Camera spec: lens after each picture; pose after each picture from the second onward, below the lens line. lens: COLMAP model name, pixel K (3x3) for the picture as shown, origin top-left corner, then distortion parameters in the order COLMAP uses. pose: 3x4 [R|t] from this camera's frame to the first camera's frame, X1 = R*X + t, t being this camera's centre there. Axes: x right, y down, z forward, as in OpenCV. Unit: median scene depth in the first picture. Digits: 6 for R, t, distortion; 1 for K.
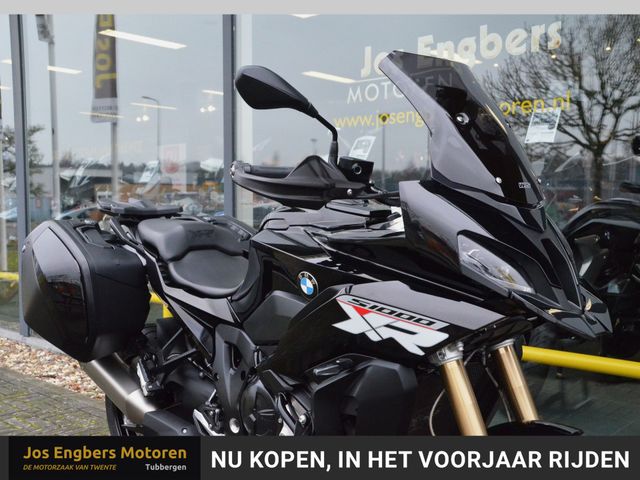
lens RADIAL K [[731.9, 0, 293.6], [0, 731.9, 239.8], [0, 0, 1]] dist [-0.078445, 0.199683]
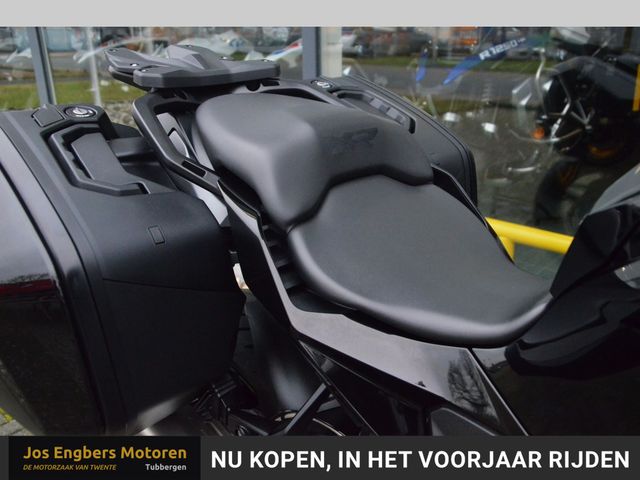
lens RADIAL K [[731.9, 0, 293.6], [0, 731.9, 239.8], [0, 0, 1]] dist [-0.078445, 0.199683]
pose [[0.999252, -0.004131, -0.038443, -0.158068], [0.012801, 0.973548, 0.228123, -0.053103], [0.036484, -0.228444, 0.972873, 0.636955]]
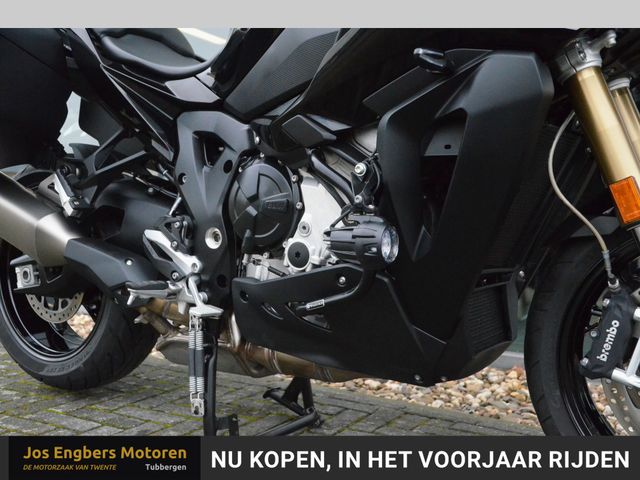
lens RADIAL K [[754.3, 0, 320.0], [0, 754.3, 240.0], [0, 0, 1]] dist [-0.001035, 0.065563]
pose [[0.972234, 0.020919, 0.233074, -0.135728], [-0.021552, 0.999768, 0.000169, 0.228609], [-0.233017, -0.005187, 0.972459, 0.240493]]
